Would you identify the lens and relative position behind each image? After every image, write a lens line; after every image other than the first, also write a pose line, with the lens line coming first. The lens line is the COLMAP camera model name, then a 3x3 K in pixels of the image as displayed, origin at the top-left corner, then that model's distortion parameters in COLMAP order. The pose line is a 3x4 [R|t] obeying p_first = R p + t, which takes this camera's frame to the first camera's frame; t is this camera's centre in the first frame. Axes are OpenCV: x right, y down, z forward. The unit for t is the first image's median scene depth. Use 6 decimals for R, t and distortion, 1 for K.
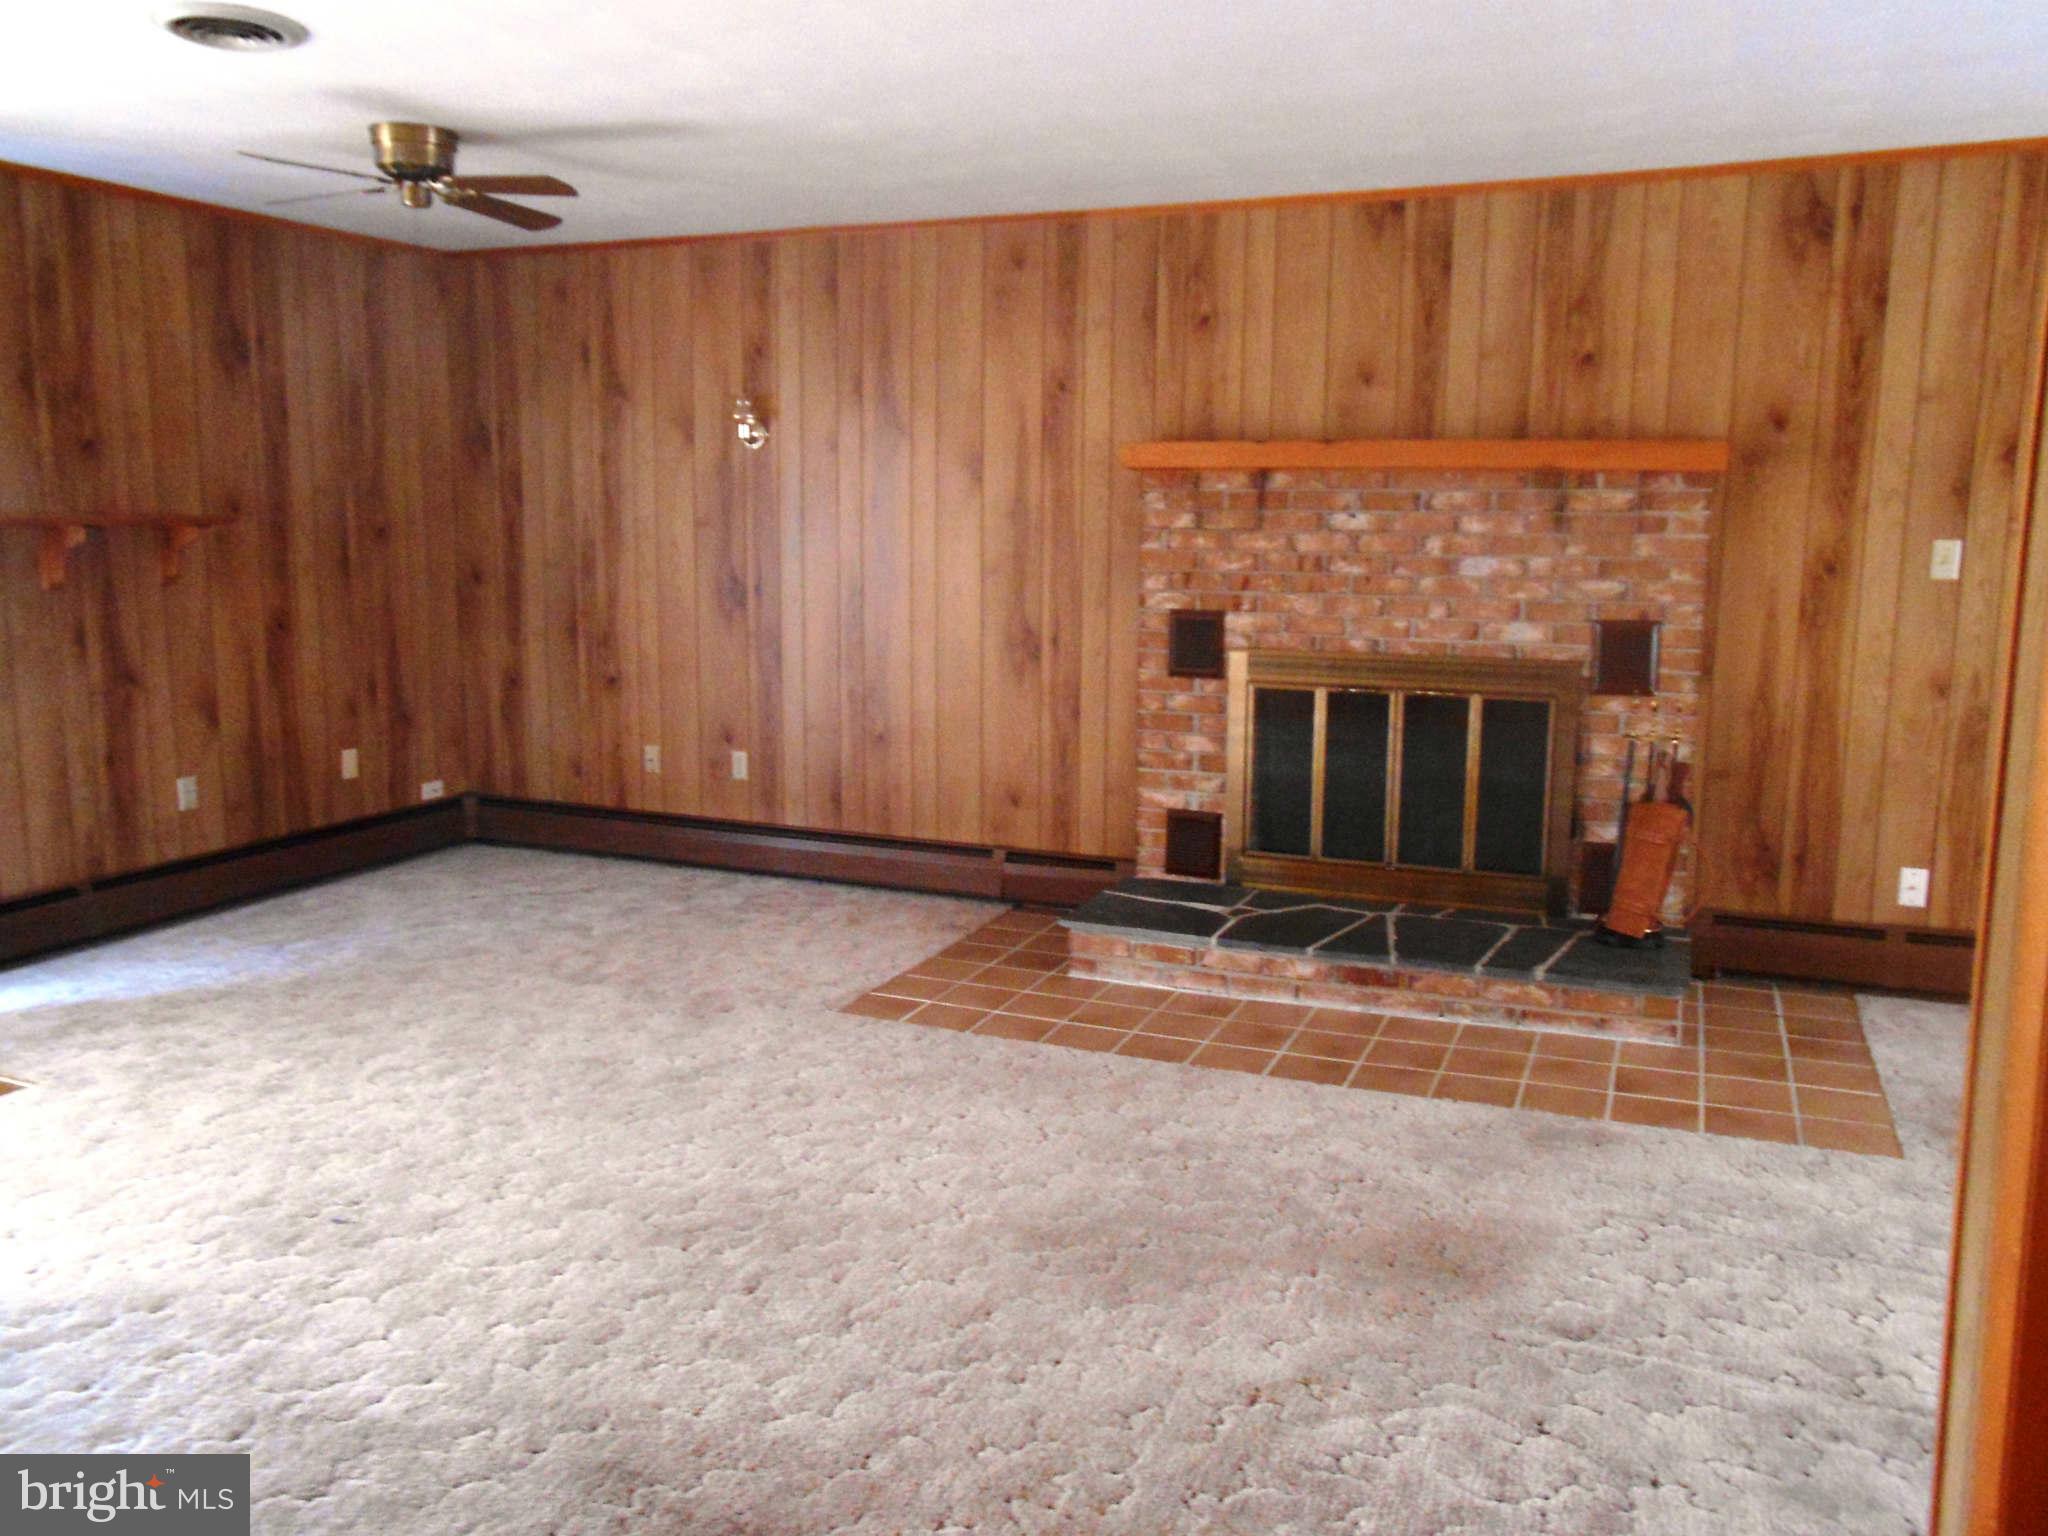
lens RADIAL K [[1625.8, 0, 1024.0], [0, 1625.8, 768.0], [0, 0, 1]] dist [-0.020239, 0.021106]
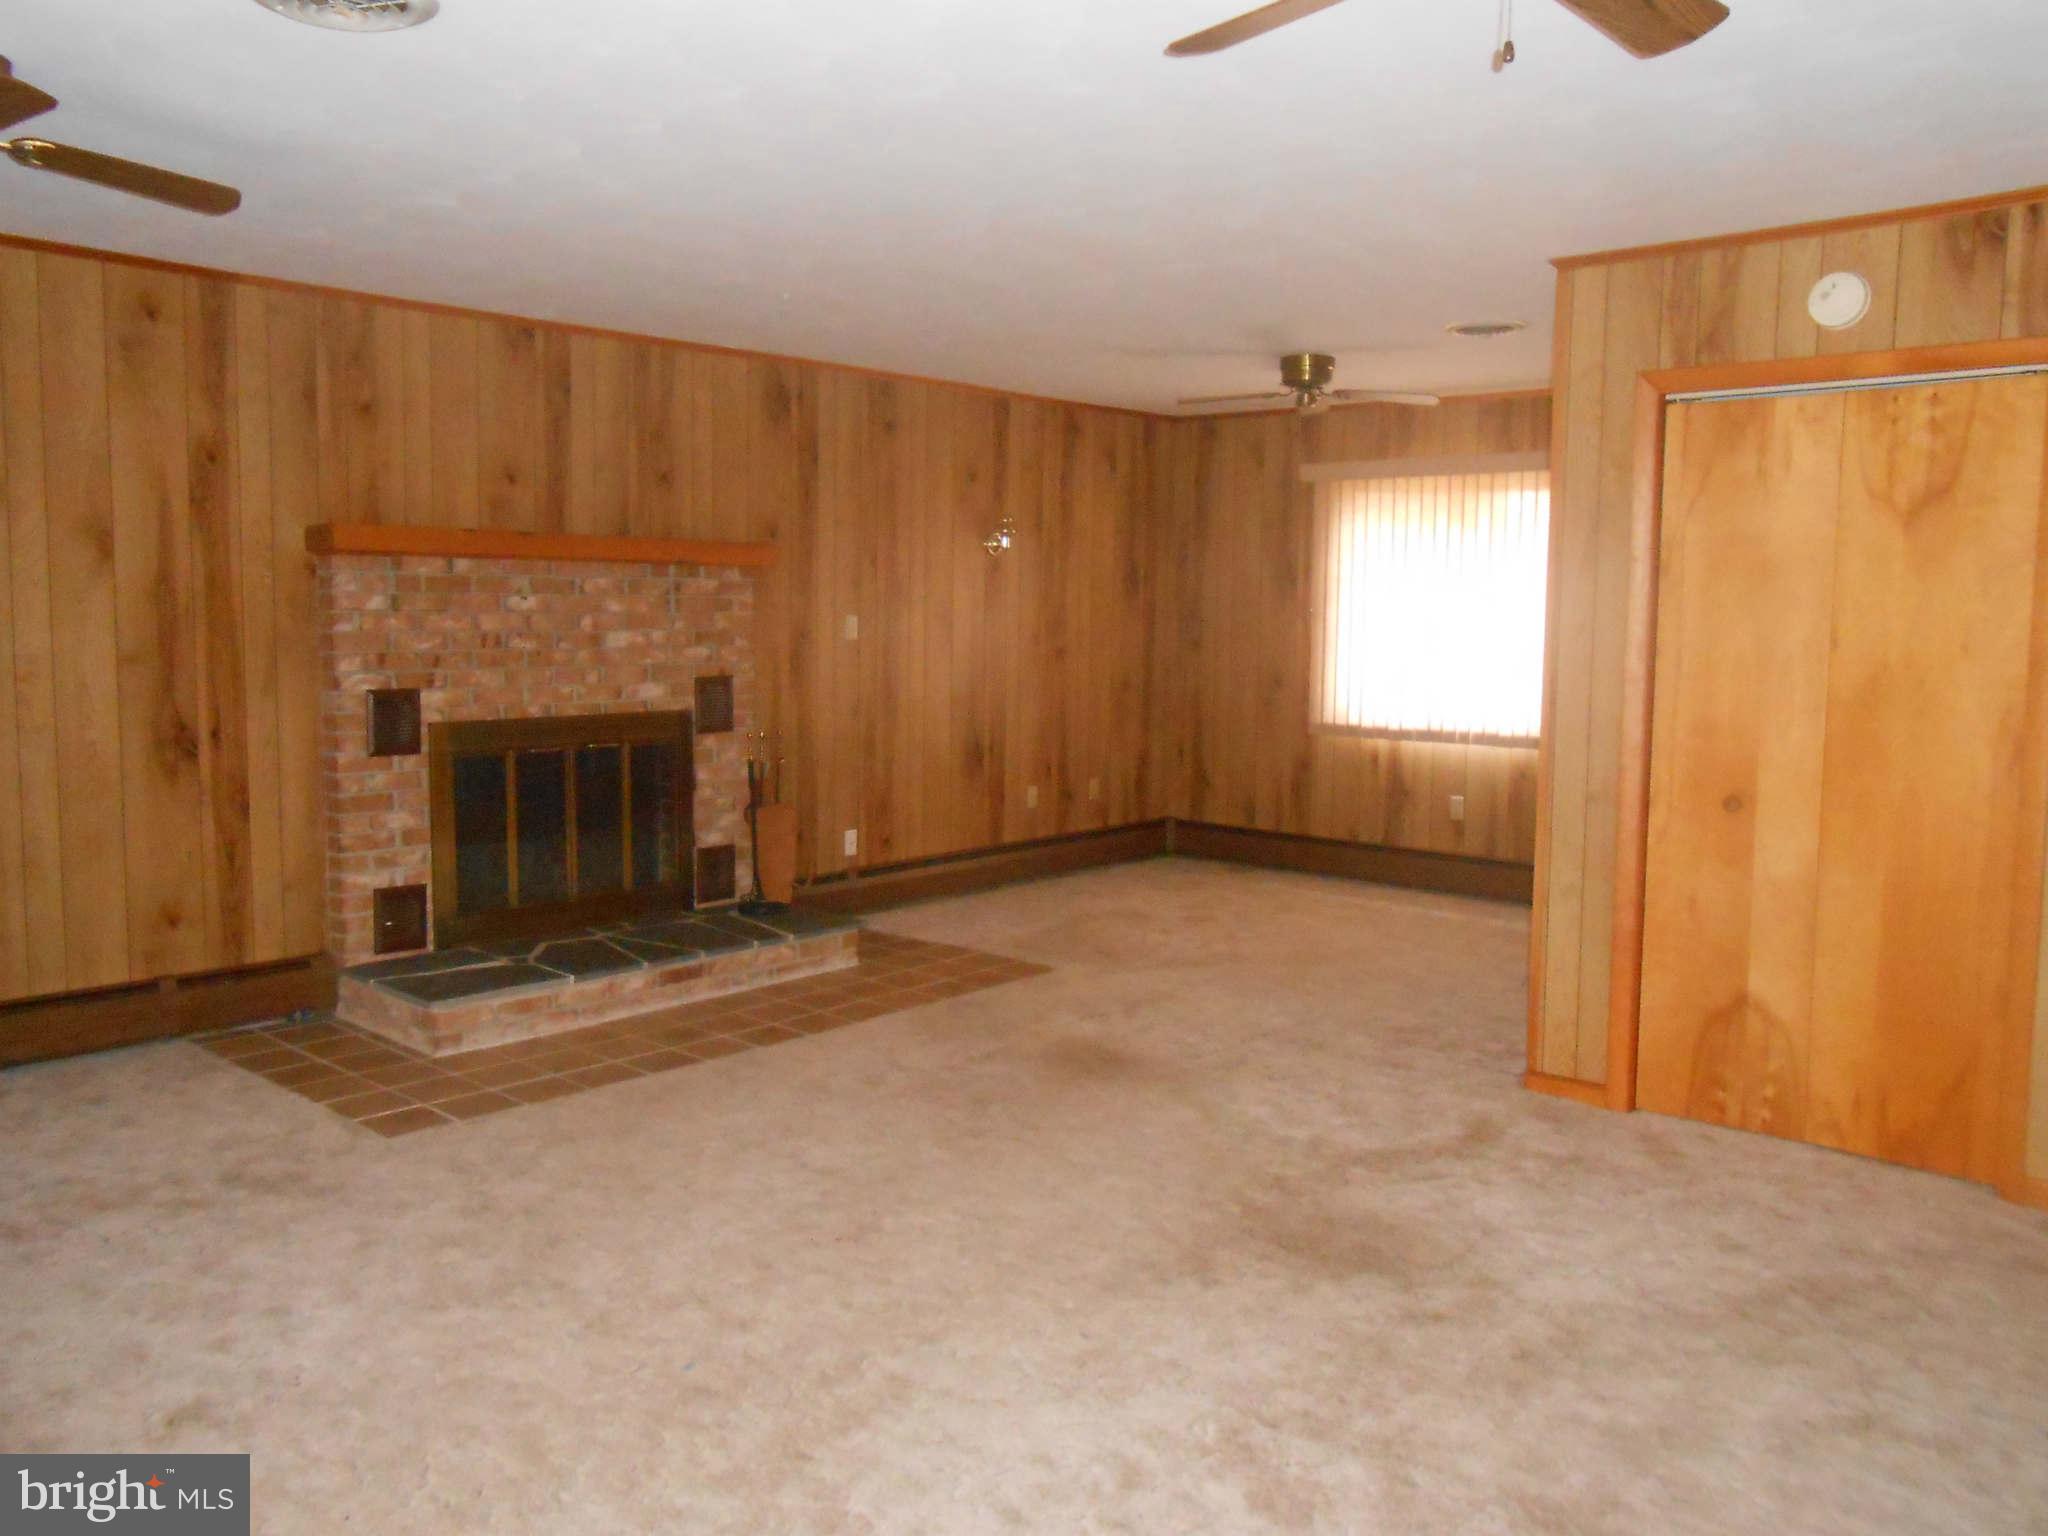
lens RADIAL K [[1625.8, 0, 1024.0], [0, 1625.8, 768.0], [0, 0, 1]] dist [-0.020239, 0.021106]
pose [[0.314965, -0.096170, 0.944218, -0.774616], [0.141837, 0.988451, 0.053362, -0.048801], [-0.938445, 0.117118, 0.324968, 0.316977]]
